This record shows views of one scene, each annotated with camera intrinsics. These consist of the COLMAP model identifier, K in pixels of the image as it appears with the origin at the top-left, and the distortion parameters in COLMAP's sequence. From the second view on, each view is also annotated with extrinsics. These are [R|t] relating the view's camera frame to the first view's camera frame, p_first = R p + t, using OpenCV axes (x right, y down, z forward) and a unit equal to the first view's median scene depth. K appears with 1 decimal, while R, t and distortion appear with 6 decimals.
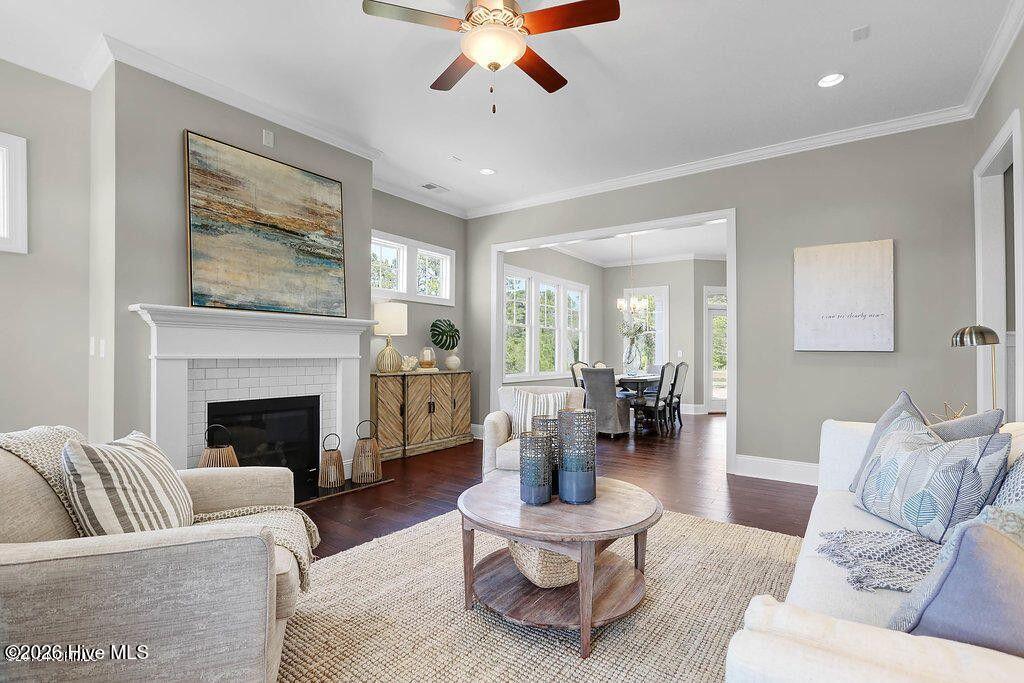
lens RADIAL K [[483.2, 0, 514.3], [0, 483.2, 346.7], [0, 0, 1]] dist [-0.004750, 0.000971]
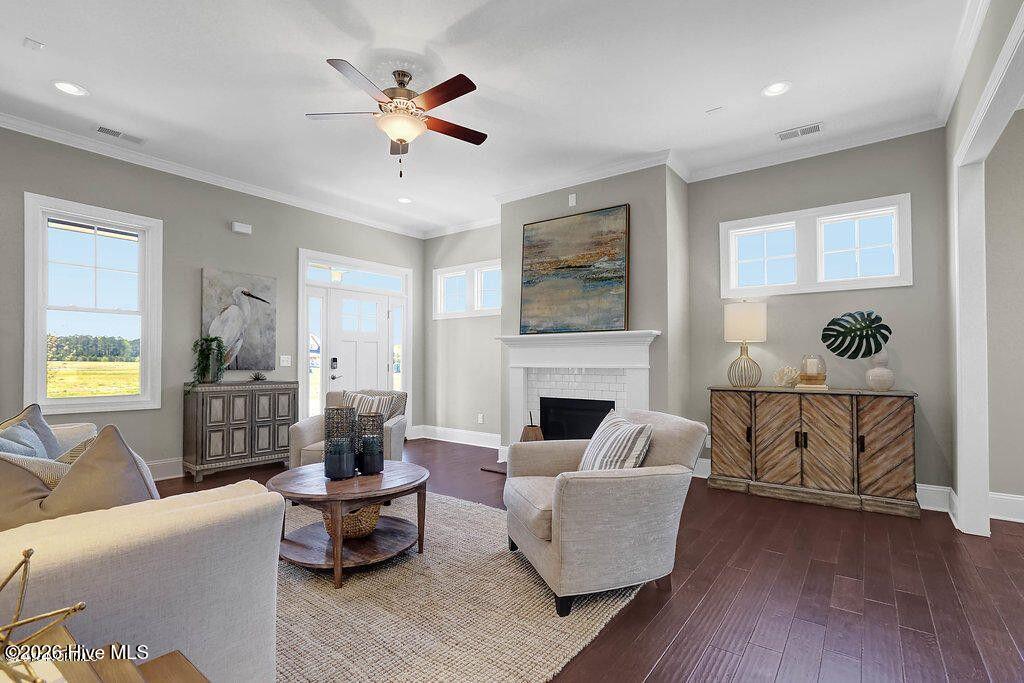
lens RADIAL K [[483.2, 0, 515.0], [0, 483.2, 350.9], [0, 0, 1]] dist [-0.004750, 0.000971]
pose [[-0.008680, -0.026618, -0.999608, 0.722877], [0.015235, 0.999526, -0.026749, 0.009992], [0.999846, -0.015462, -0.008271, 0.774900]]
